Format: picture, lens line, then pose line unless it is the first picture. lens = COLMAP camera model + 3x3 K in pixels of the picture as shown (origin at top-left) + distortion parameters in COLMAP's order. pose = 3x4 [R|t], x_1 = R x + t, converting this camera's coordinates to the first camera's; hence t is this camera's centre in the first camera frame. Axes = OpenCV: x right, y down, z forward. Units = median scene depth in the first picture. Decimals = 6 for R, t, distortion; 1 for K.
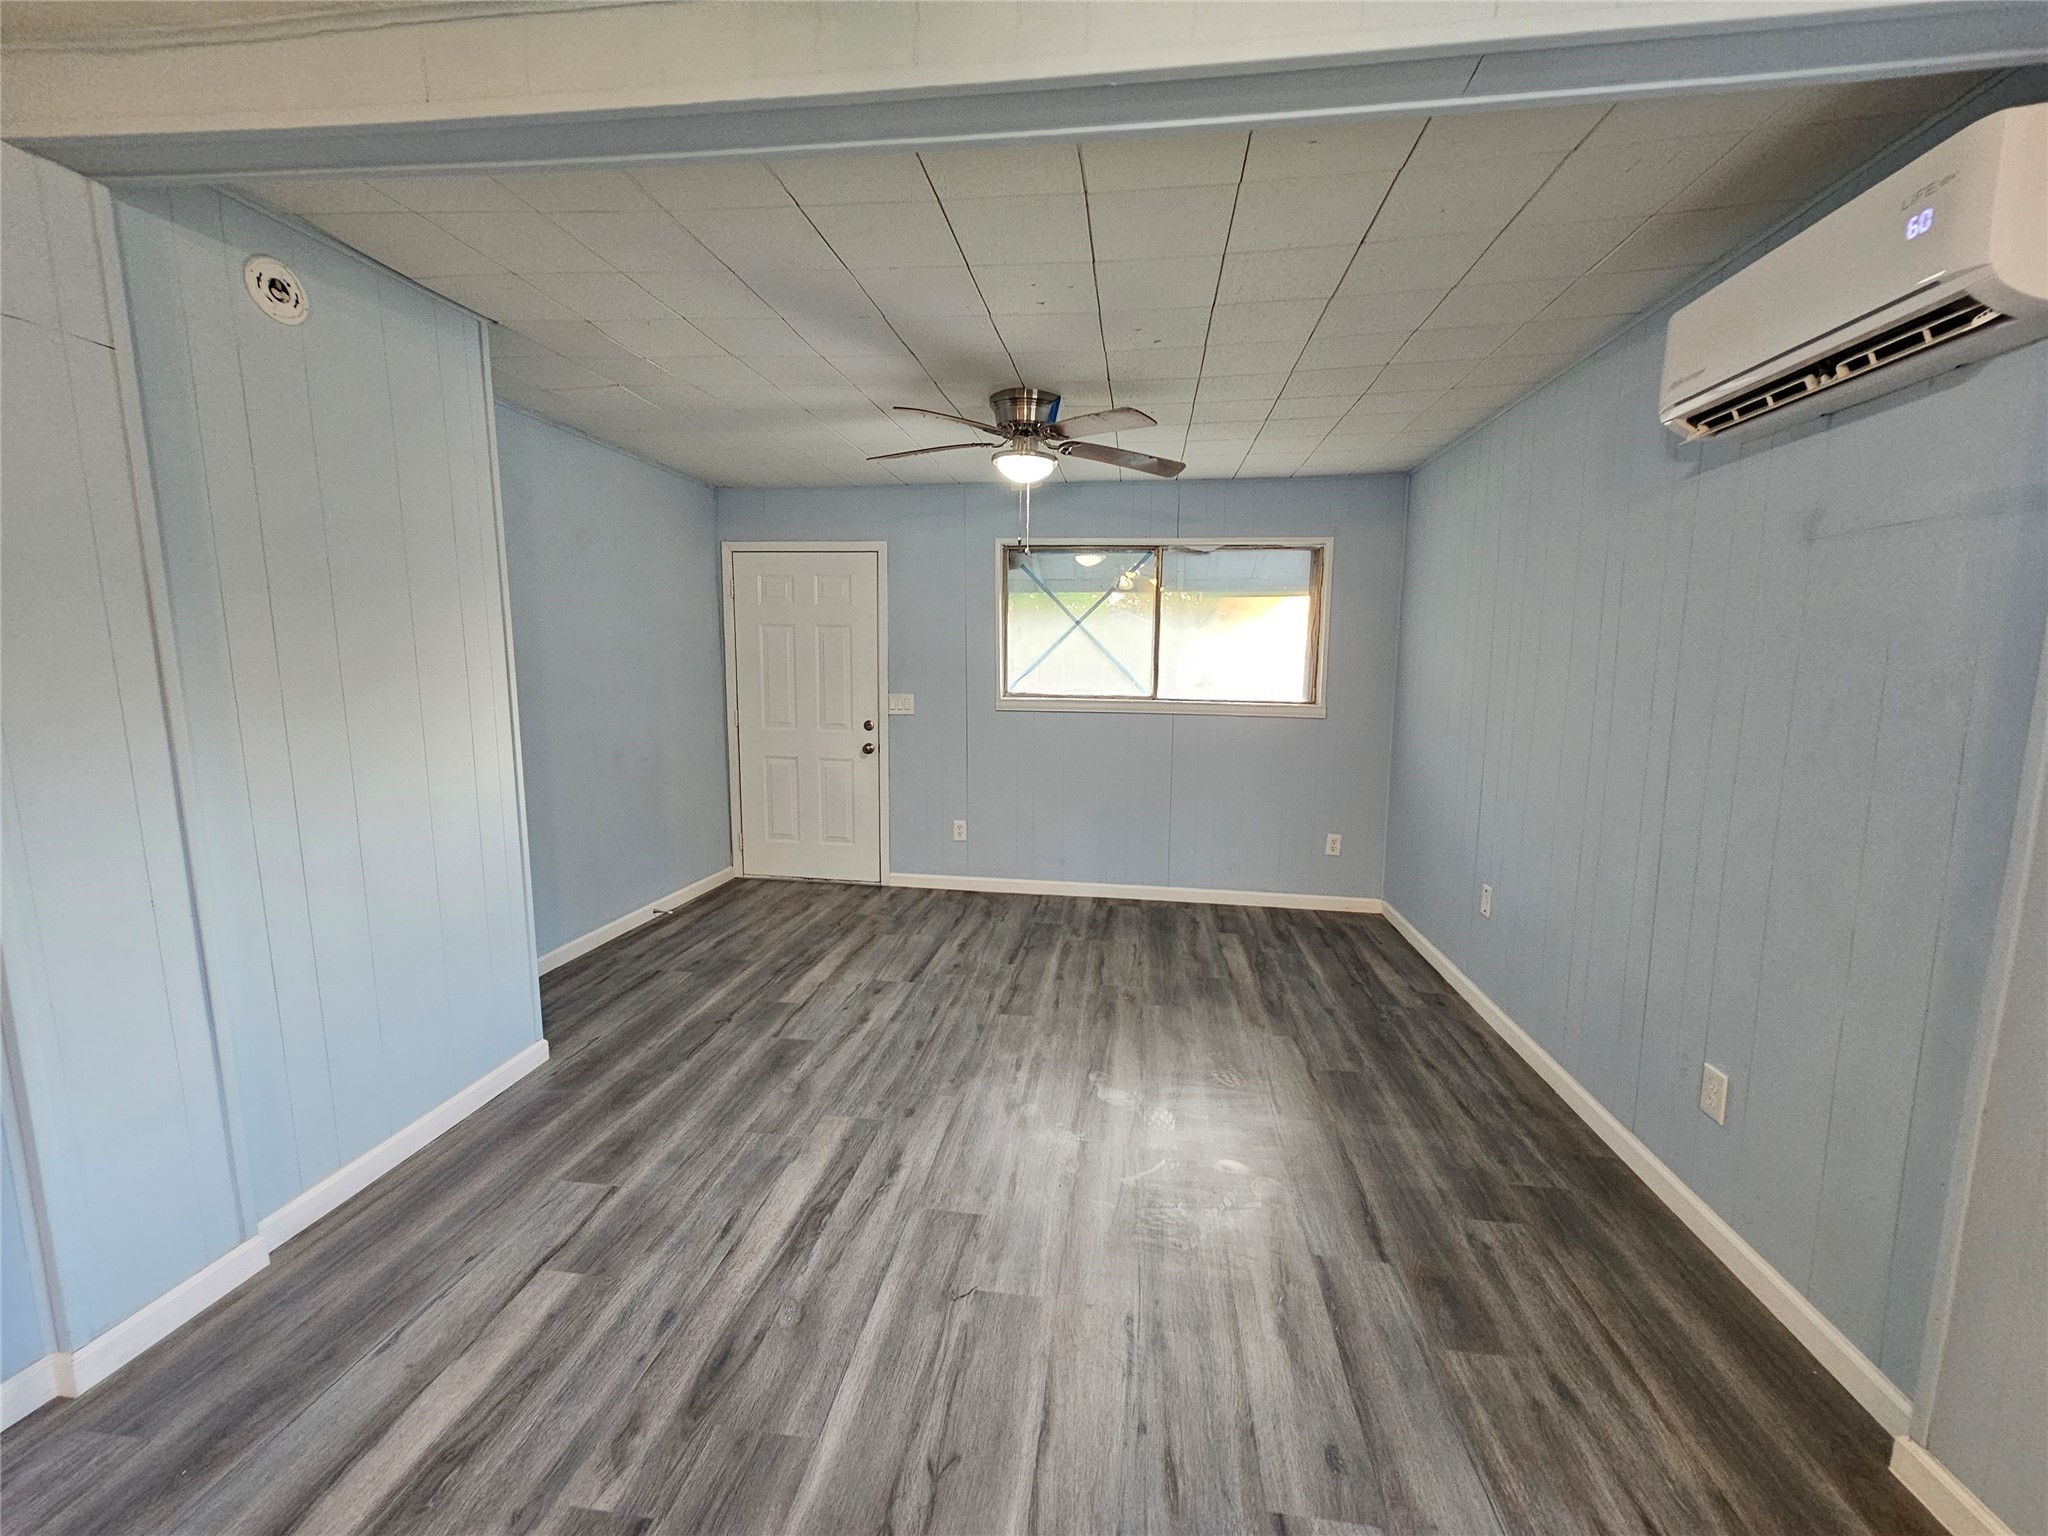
lens RADIAL K [[825.2, 0, 1024.0], [0, 825.2, 768.0], [0, 0, 1]] dist [-0.002103, -0.000448]
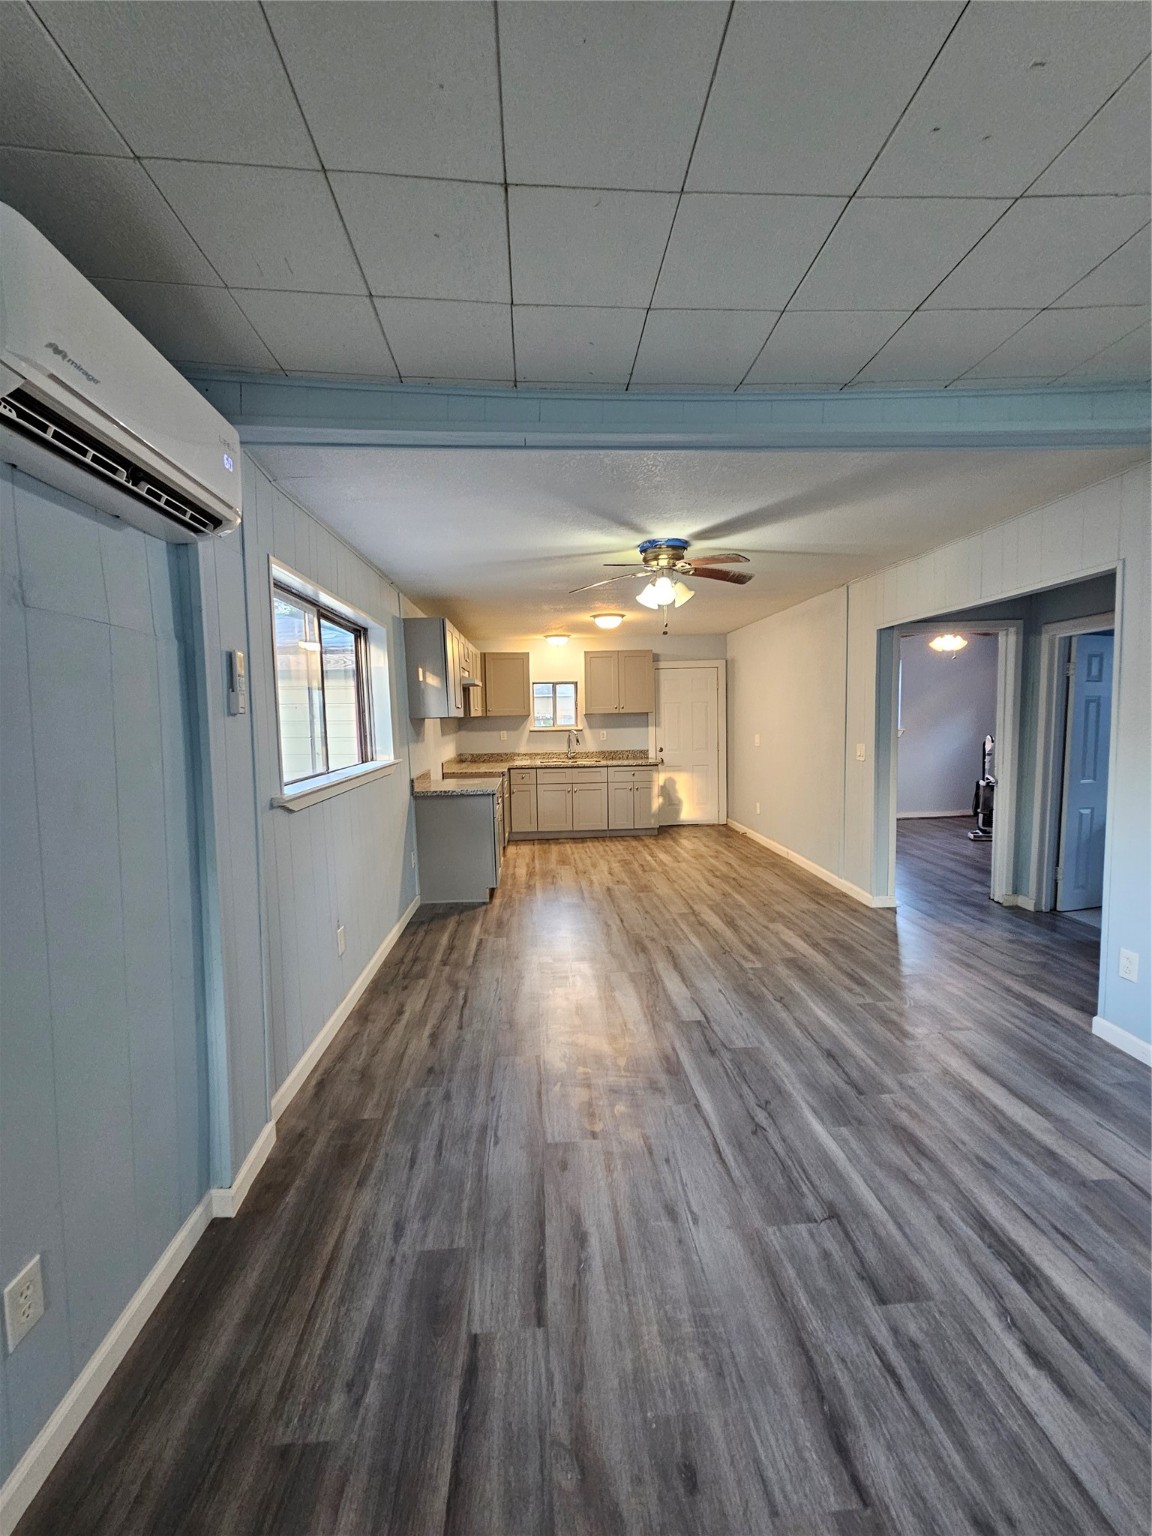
lens RADIAL K [[618.9, 0, 568.2], [0, 618.9, 766.3], [0, 0, 1]] dist [-0.002103, -0.000448]
pose [[-0.980660, 0.023420, -0.194311, 0.497056], [-0.016095, 0.979801, 0.199326, -0.240613], [0.195054, 0.198598, -0.960475, 1.741682]]
